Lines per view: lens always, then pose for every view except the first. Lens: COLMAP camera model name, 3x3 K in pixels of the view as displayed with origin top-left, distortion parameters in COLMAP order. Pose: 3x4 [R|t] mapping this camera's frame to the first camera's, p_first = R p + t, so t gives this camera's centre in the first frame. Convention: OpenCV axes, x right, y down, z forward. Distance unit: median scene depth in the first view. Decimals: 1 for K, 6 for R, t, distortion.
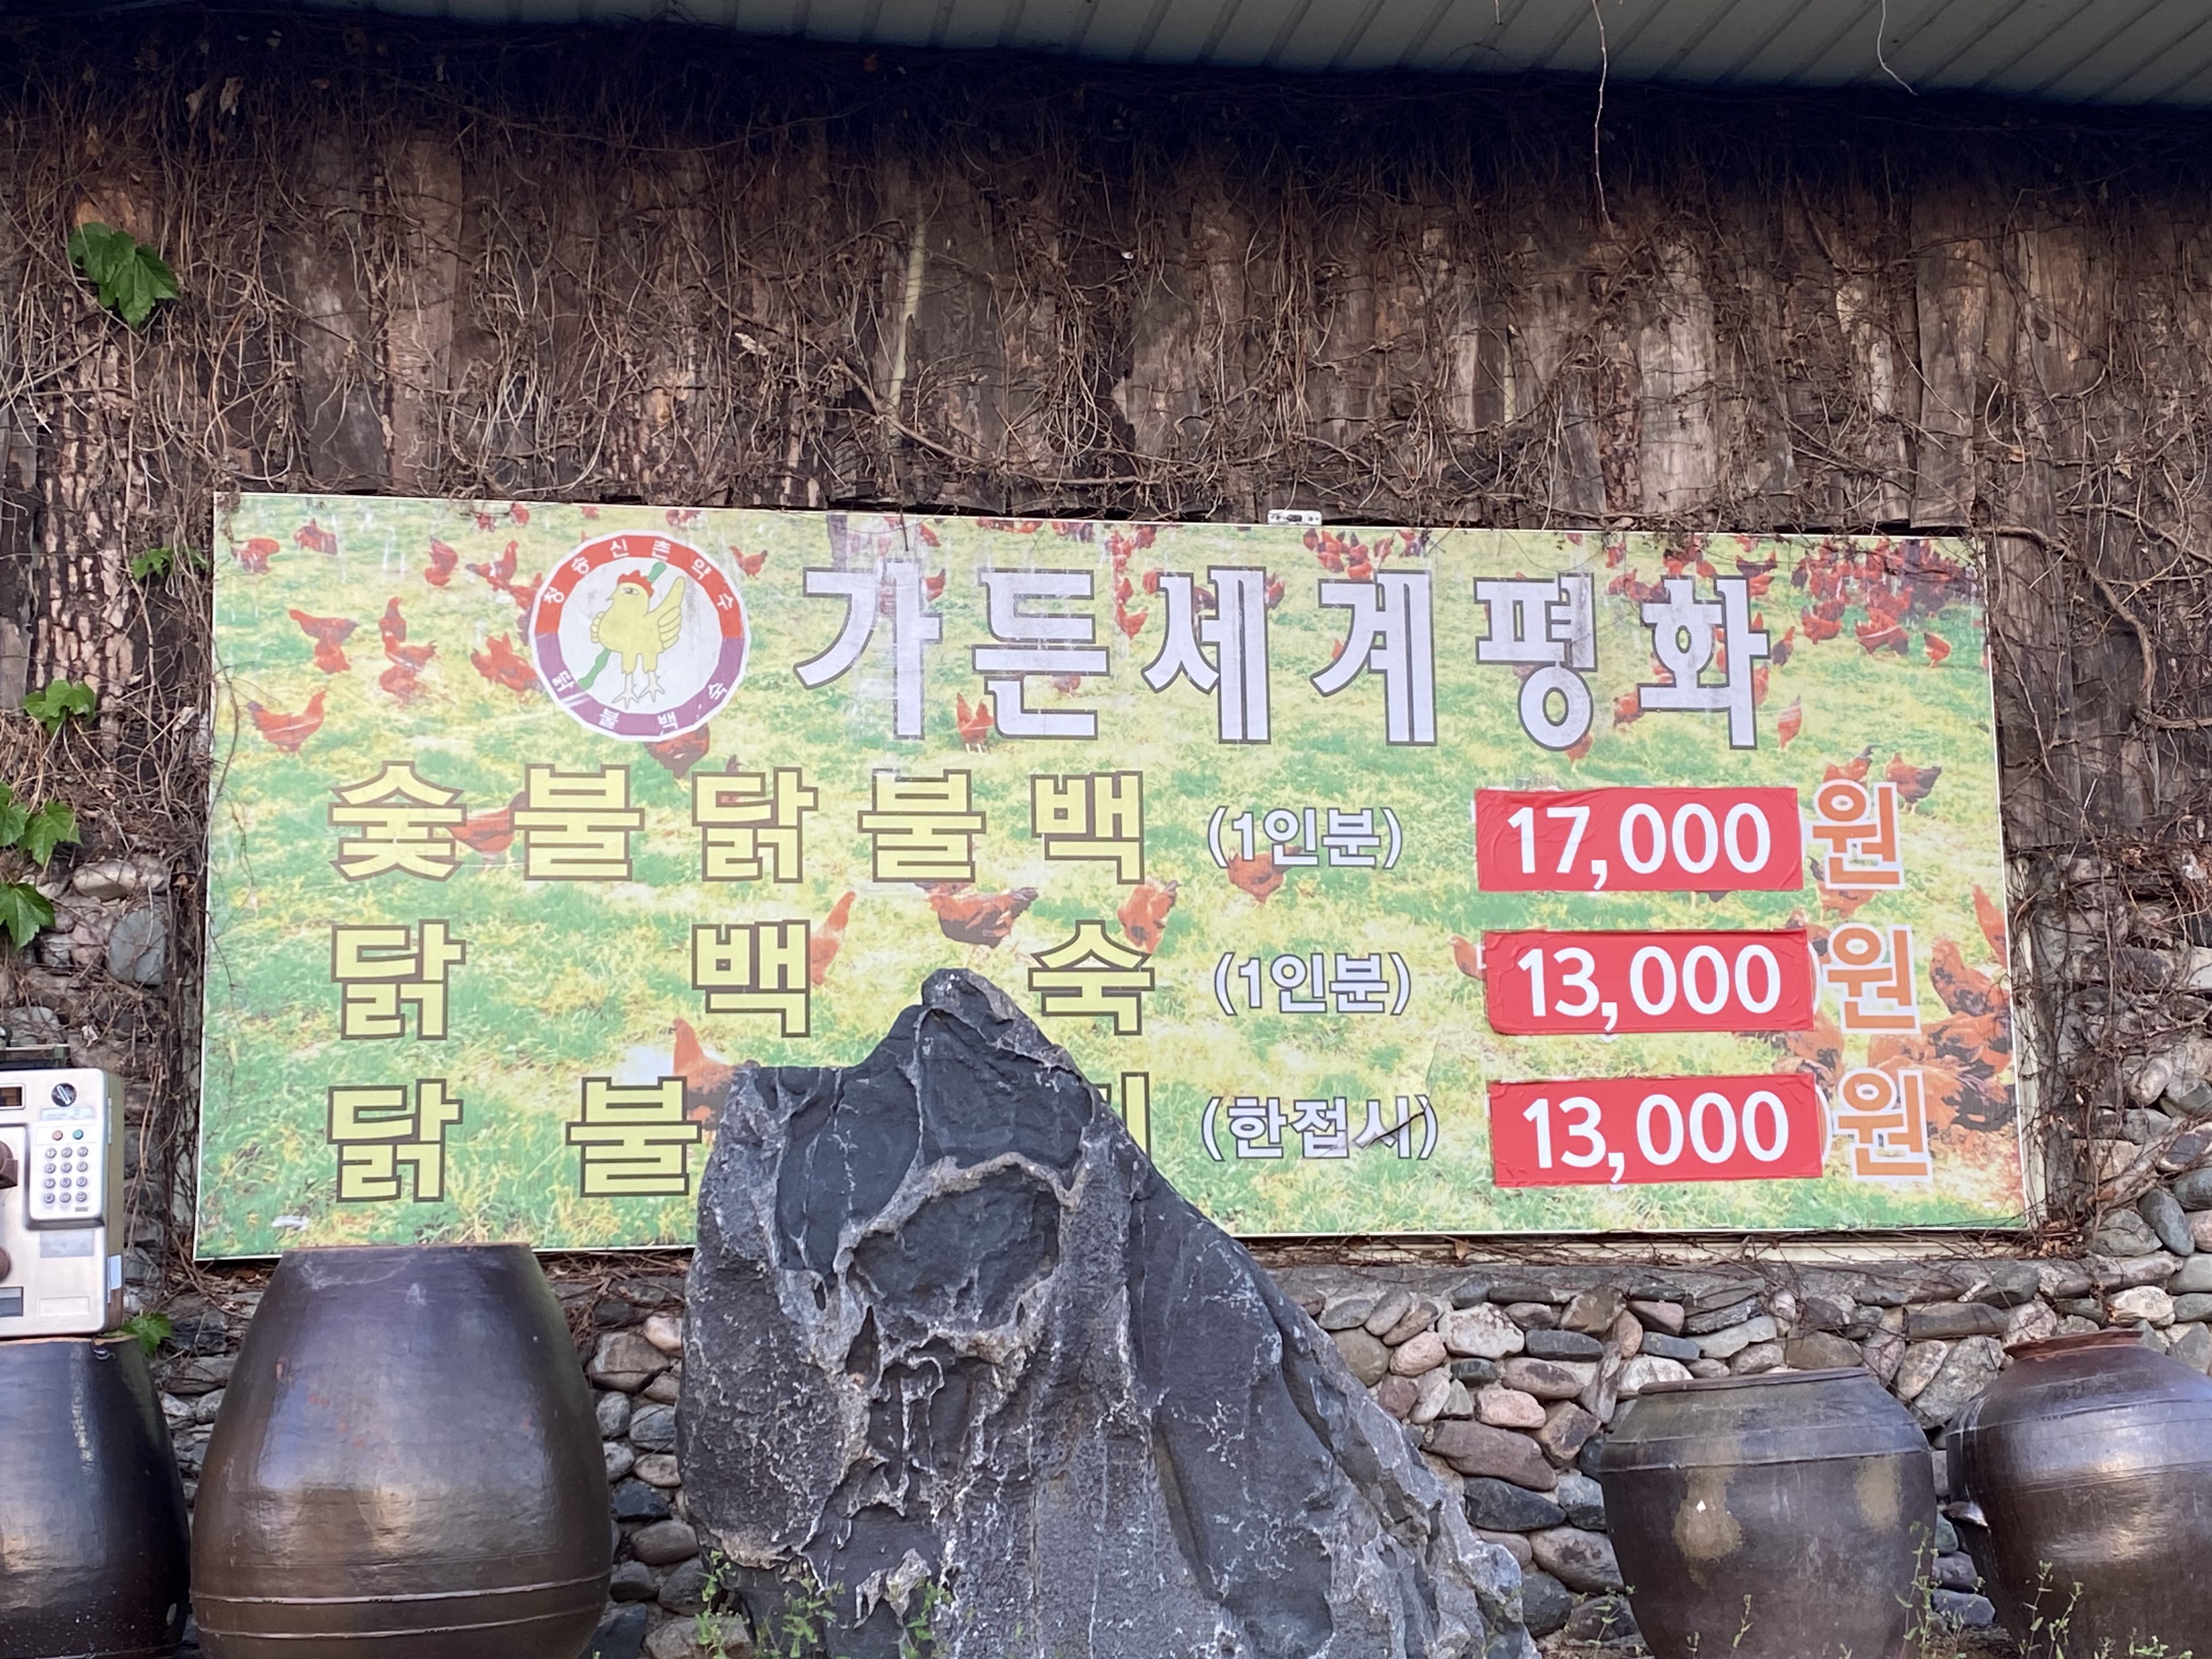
lens RADIAL K [[3068.4, 0, 1105.8], [0, 3068.4, 819.7], [0, 0, 1]] dist [0.171764, 0.000000]
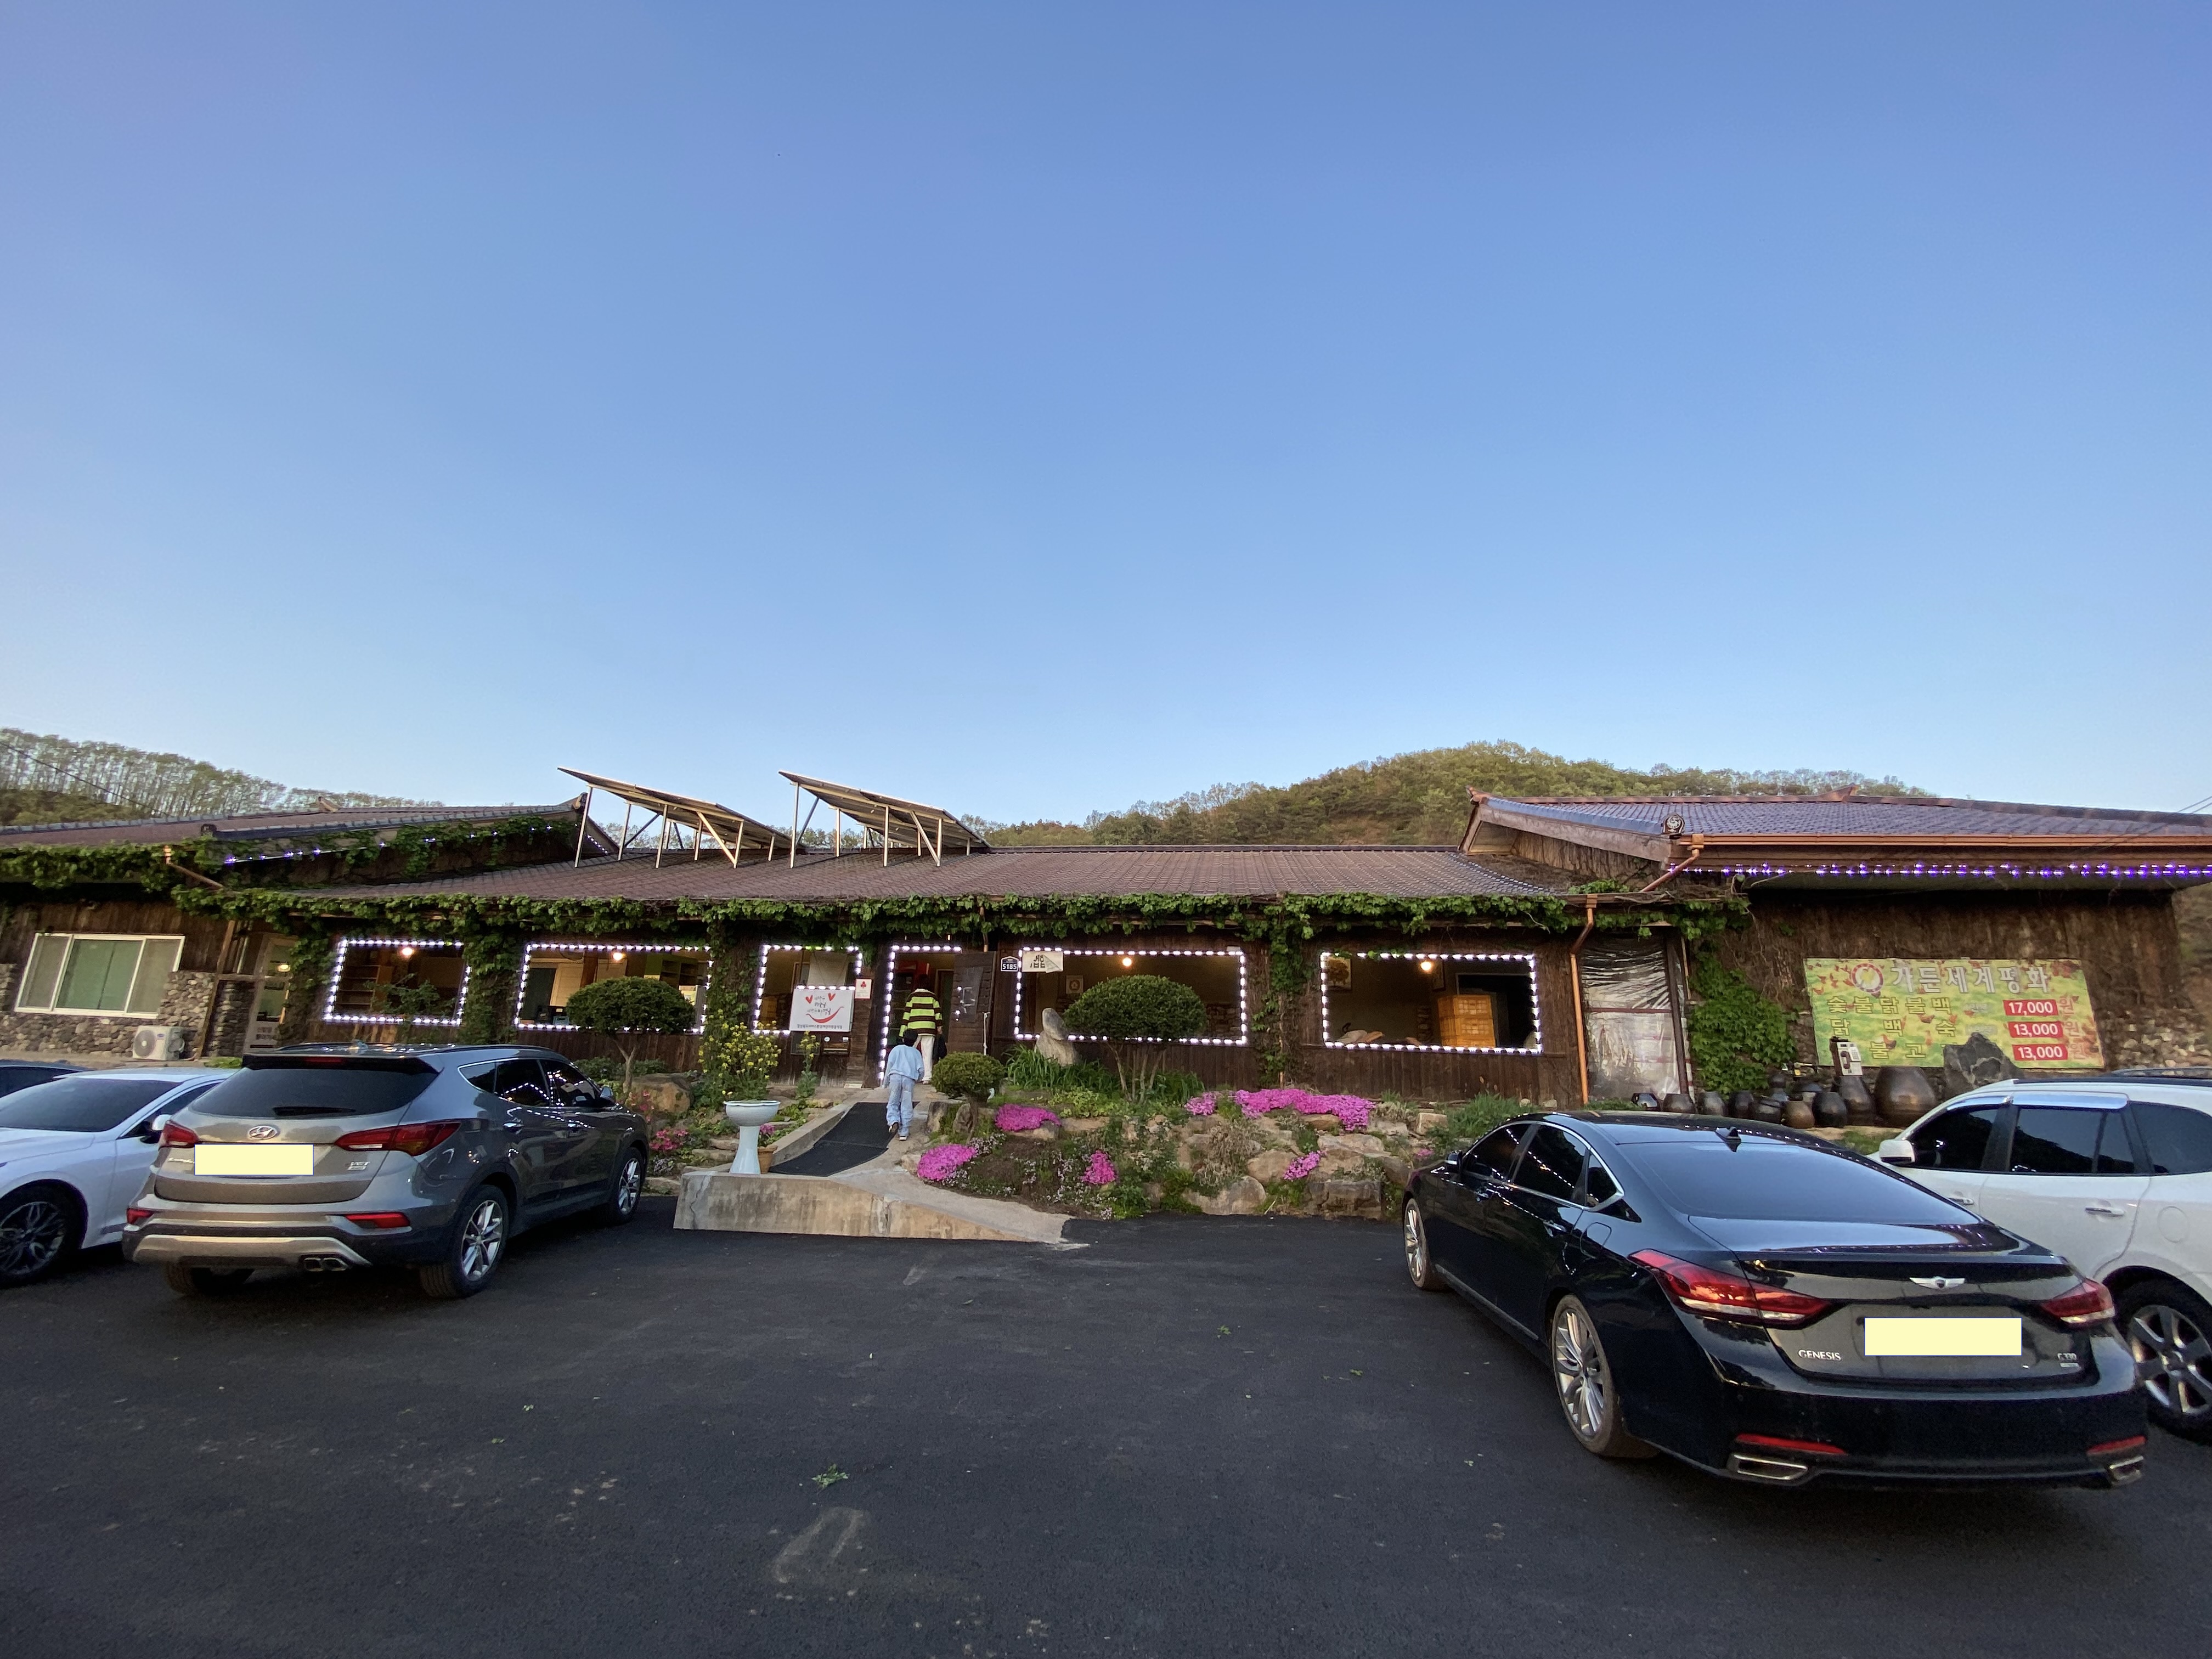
lens RADIAL K [[894.9, 0, 1108.7], [0, 894.9, 850.0], [0, 0, 1]] dist [-0.002691, -0.000343]
pose [[0.969872, -0.026592, -0.242161, -1.273985], [0.006609, 0.996531, -0.082960, -0.184758], [0.243527, 0.078860, 0.966683, -1.356407]]
